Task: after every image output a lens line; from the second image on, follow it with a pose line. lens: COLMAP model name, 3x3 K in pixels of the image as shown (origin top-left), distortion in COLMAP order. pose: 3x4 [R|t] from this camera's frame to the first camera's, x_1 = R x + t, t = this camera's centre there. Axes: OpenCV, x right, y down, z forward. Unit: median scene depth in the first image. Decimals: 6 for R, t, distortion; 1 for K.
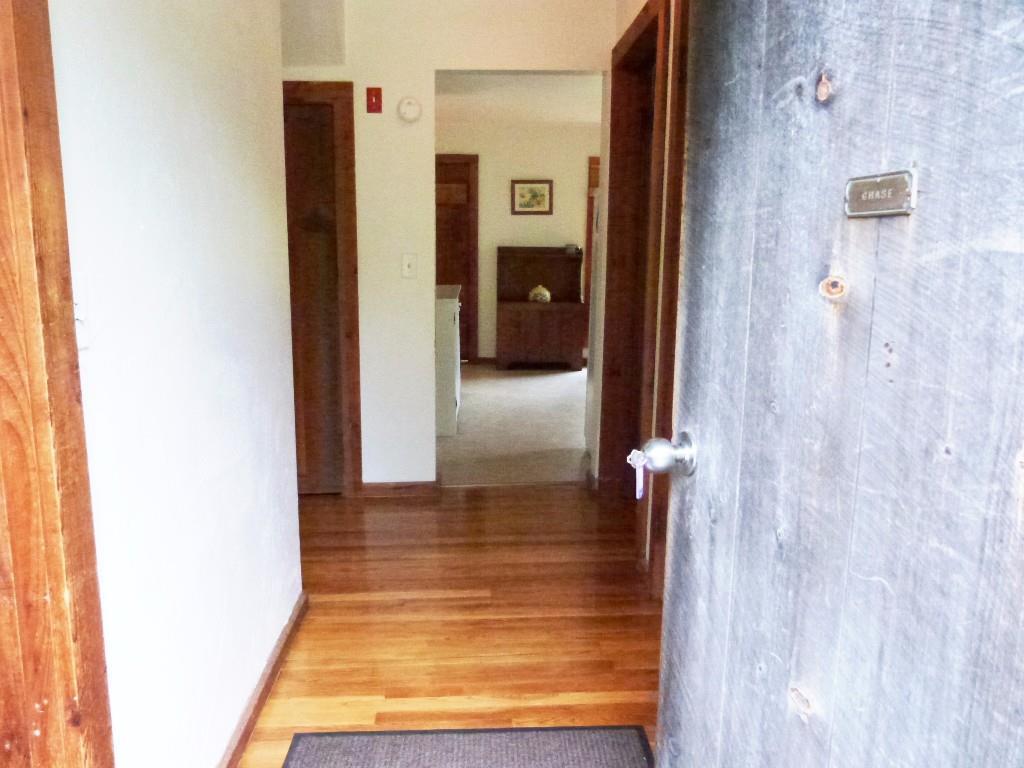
lens RADIAL K [[753.4, 0, 512.3], [0, 753.4, 382.4], [0, 0, 1]] dist [-0.037533, 0.001097]
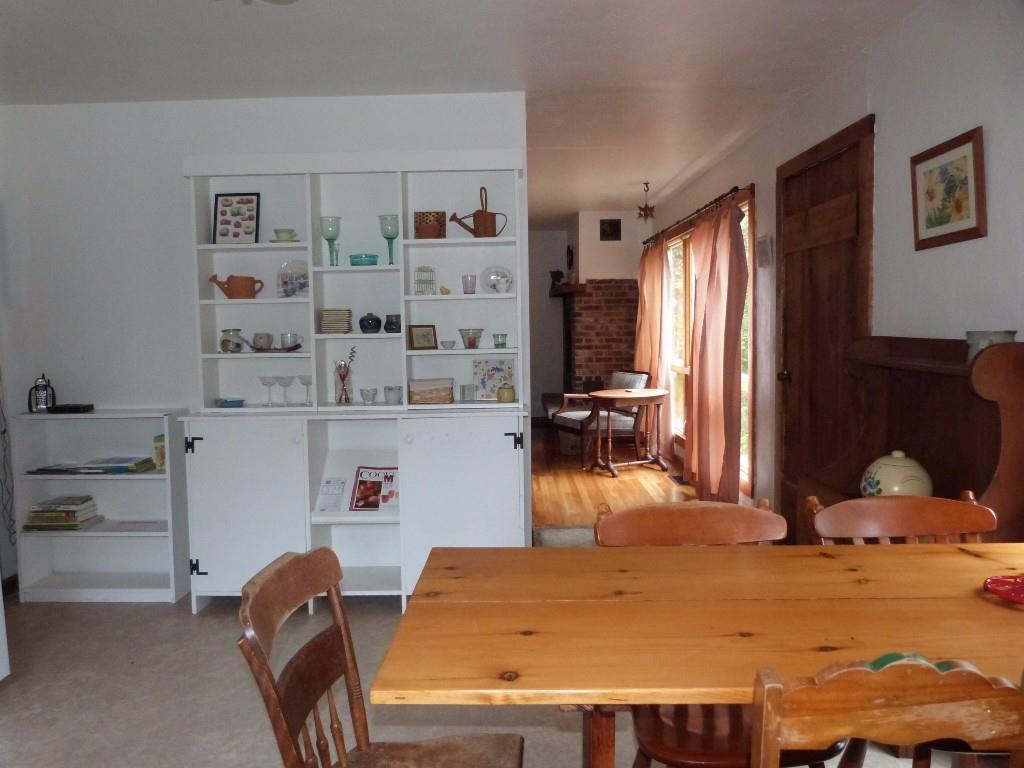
lens RADIAL K [[753.4, 0, 511.3], [0, 753.4, 384.4], [0, 0, 1]] dist [-0.037533, 0.001097]
pose [[-0.051547, 0.076817, -0.995712, 0.375864], [-0.171934, 0.981467, 0.084619, -0.156644], [0.983759, 0.175559, -0.037384, 0.835265]]
